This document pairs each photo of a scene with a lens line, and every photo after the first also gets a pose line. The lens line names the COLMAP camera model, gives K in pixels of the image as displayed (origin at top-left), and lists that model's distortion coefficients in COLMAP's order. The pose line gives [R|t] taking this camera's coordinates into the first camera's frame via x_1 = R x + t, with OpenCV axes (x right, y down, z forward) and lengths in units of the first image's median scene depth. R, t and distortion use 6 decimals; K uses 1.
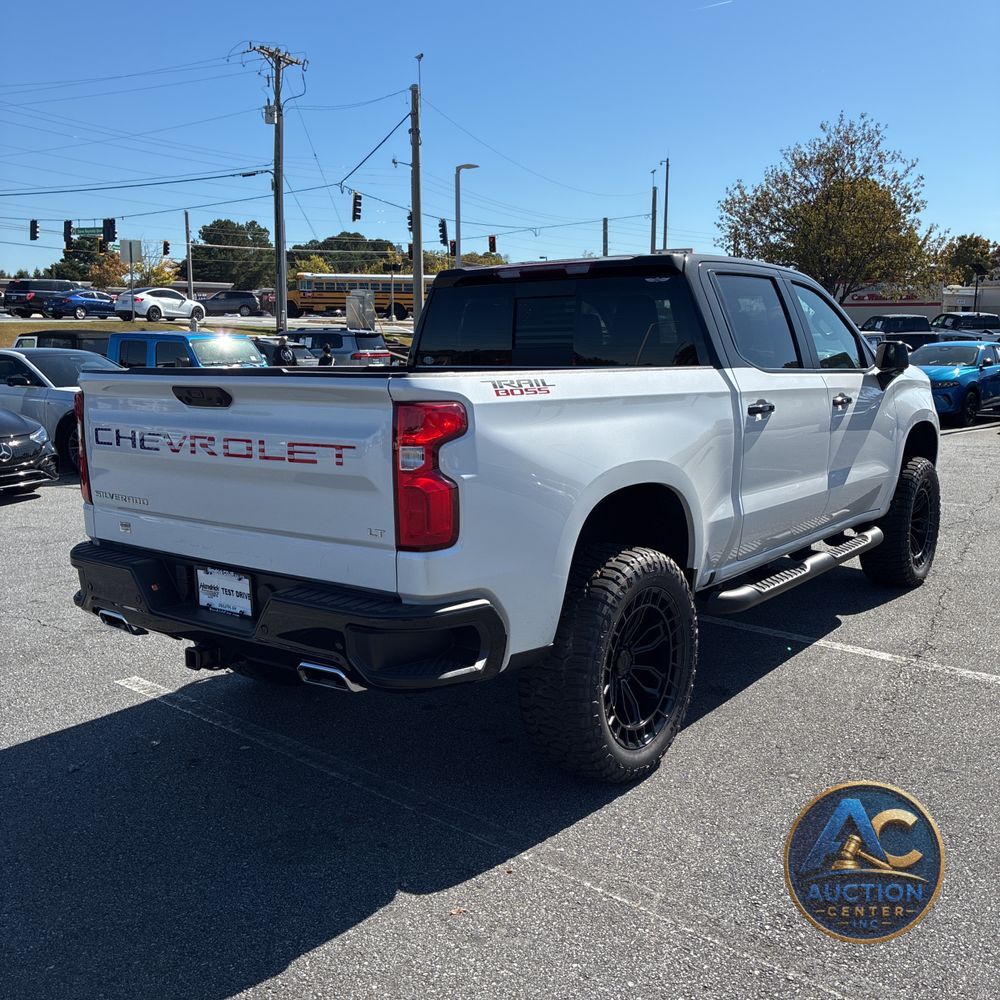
lens RADIAL K [[1016.1, 0, 503.4], [0, 1016.1, 500.4], [0, 0, 1]] dist [0.018489, 0.010959]
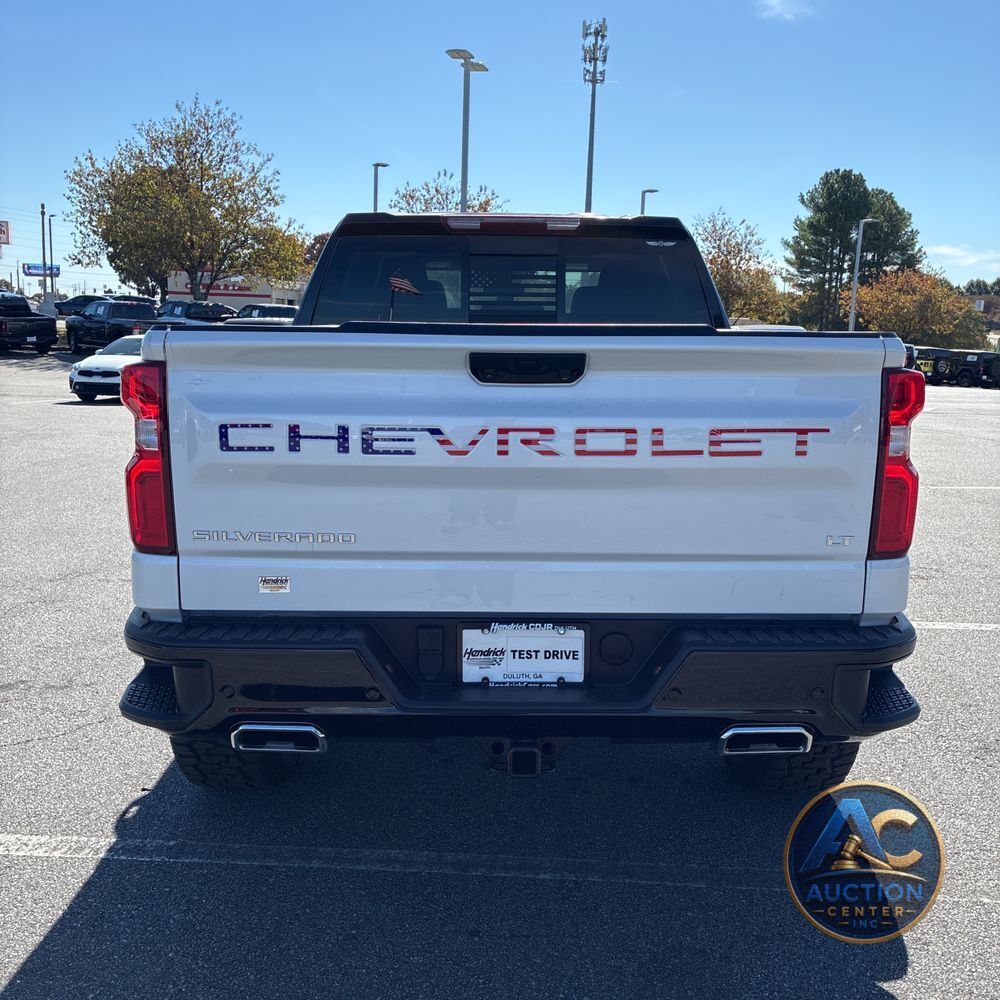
lens RADIAL K [[1011.8, 0, 509.4], [0, 1011.8, 501.7], [0, 0, 1]] dist [0.059459, -0.083247]
pose [[0.788653, -0.082049, 0.609340, -0.673660], [0.074996, 0.996493, 0.037115, -0.037983], [-0.610248, 0.016428, 0.792040, 0.455608]]
